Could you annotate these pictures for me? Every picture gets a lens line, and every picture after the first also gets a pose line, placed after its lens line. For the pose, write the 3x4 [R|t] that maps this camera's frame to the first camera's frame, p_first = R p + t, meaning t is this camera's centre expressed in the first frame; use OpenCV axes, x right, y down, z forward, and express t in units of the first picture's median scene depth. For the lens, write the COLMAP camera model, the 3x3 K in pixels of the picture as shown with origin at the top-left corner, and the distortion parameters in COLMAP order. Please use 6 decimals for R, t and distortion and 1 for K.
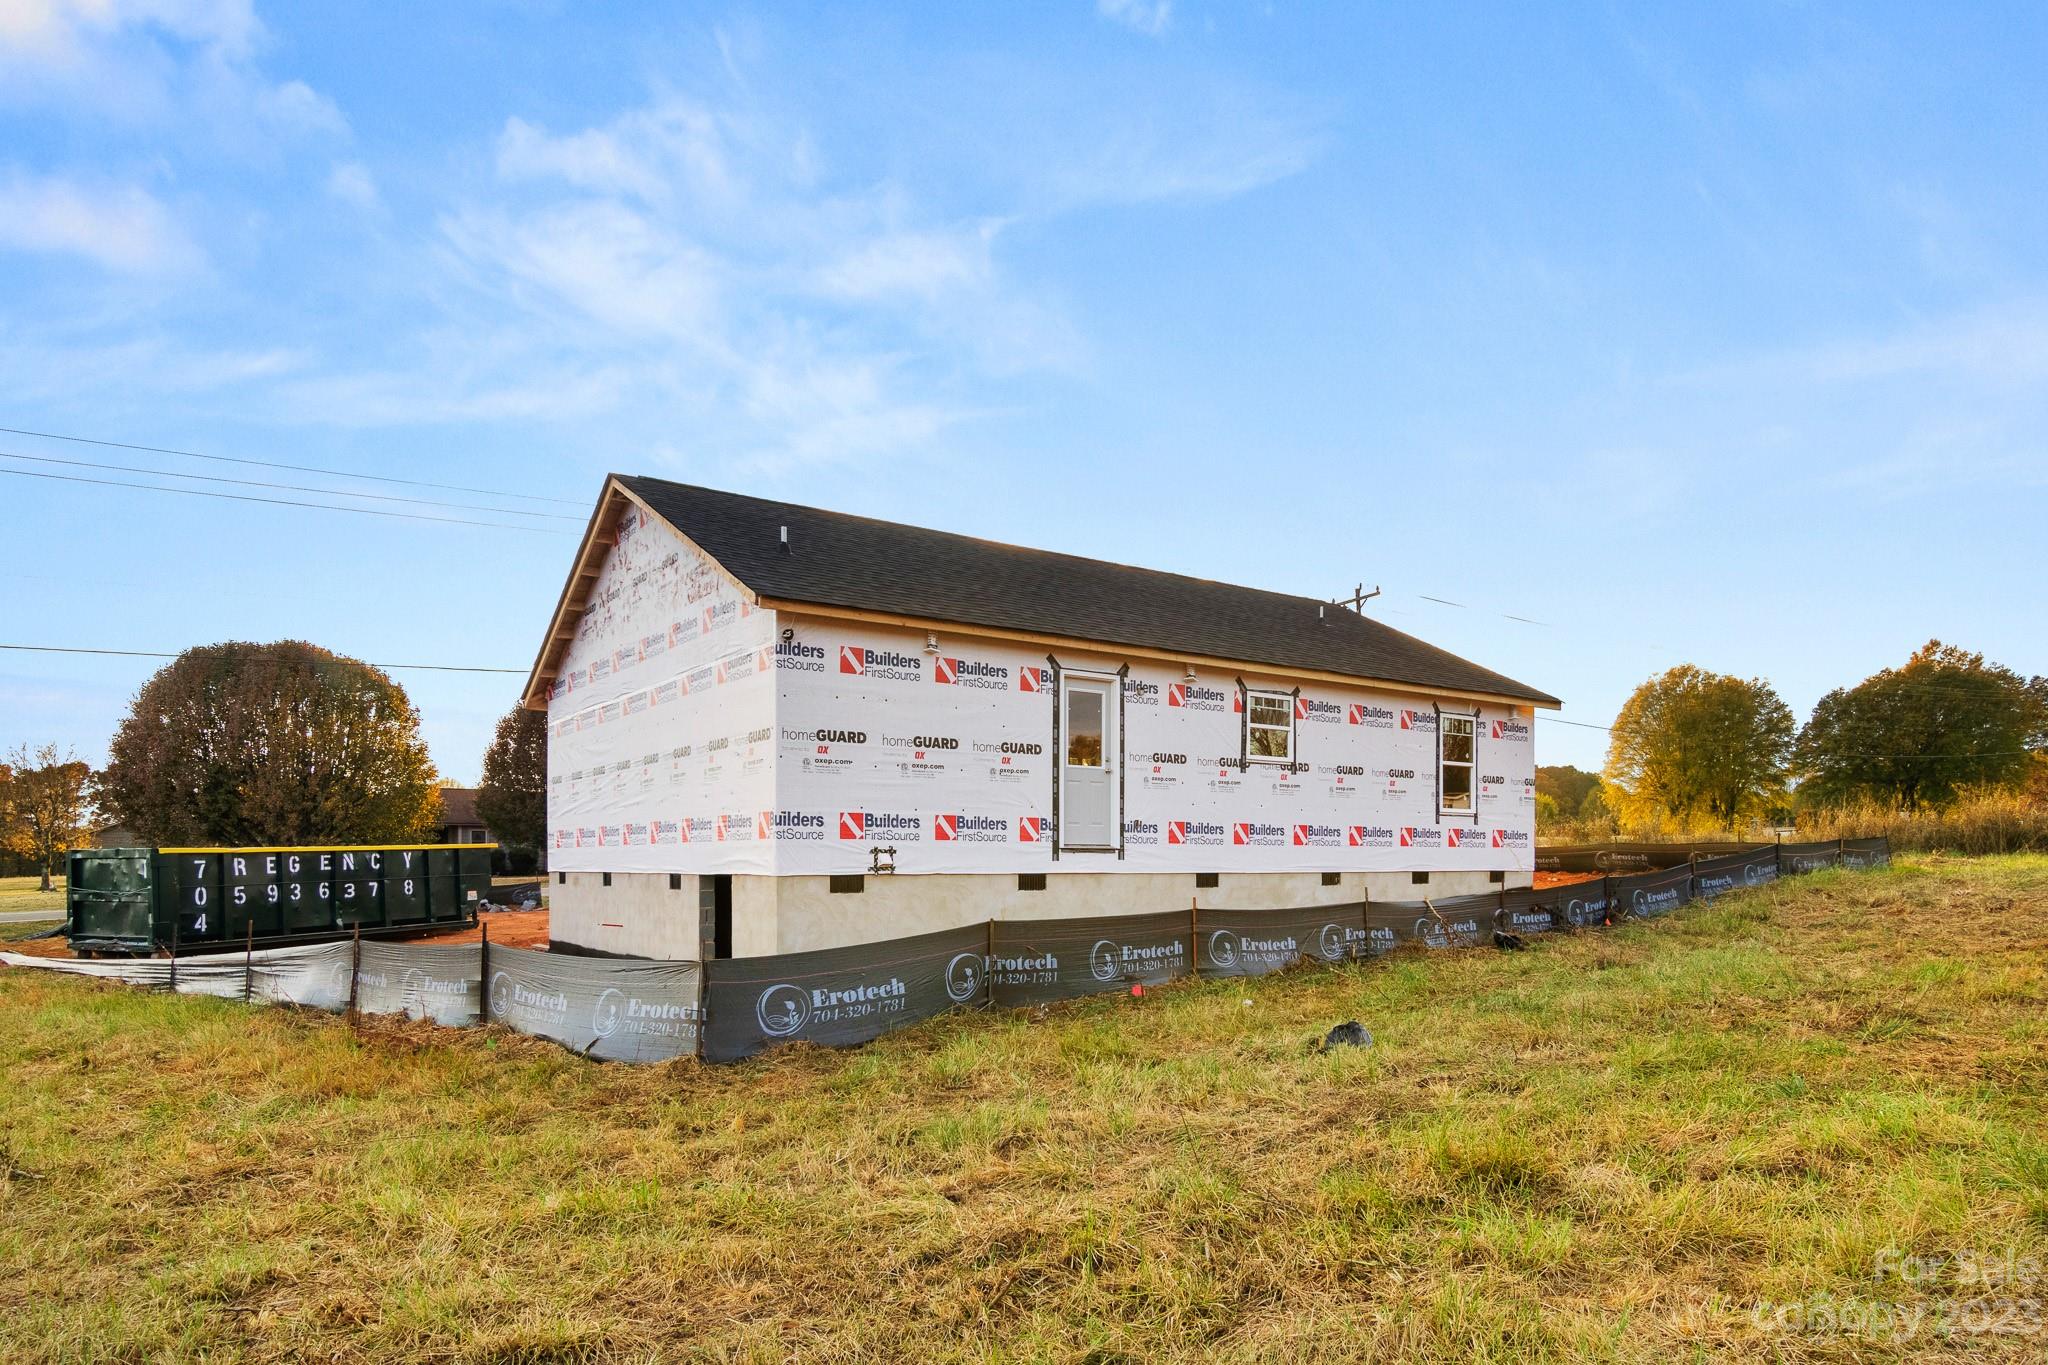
lens RADIAL K [[1337.5, 0, 1024.6], [0, 1337.5, 682.8], [0, 0, 1]] dist [-0.007286, -0.000292]
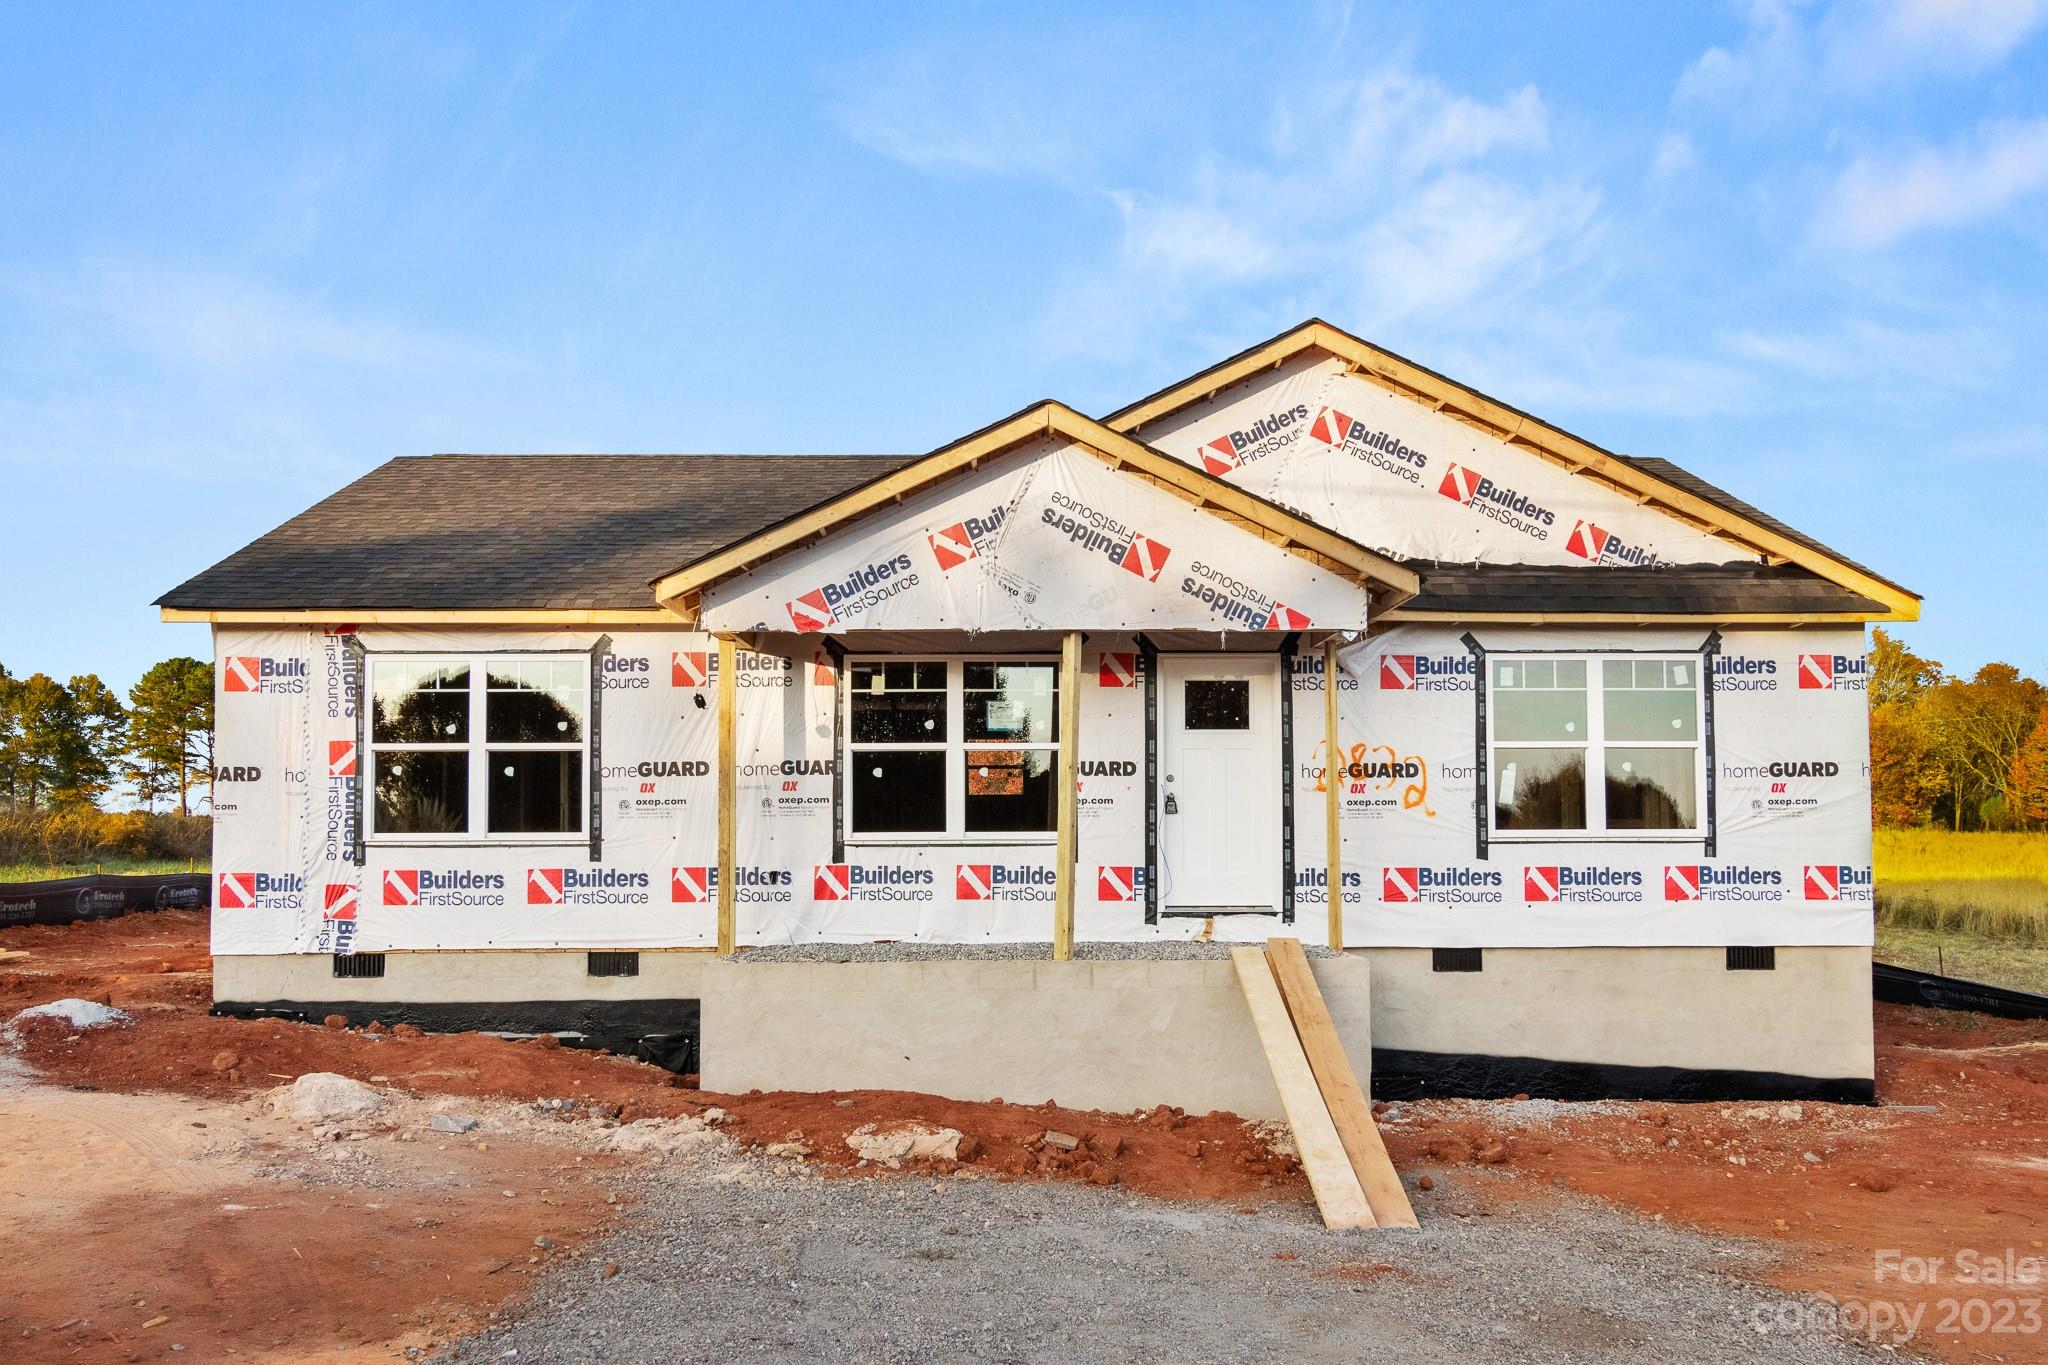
lens RADIAL K [[1503.6, 0, 1023.3], [0, 1503.6, 682.8], [0, 0, 1]] dist [0.009561, -0.014605]
pose [[0.803191, -0.099987, -0.587270, 0.416711], [0.082312, 0.994985, -0.056827, 0.043133], [0.590007, -0.002696, 0.807393, 0.319506]]
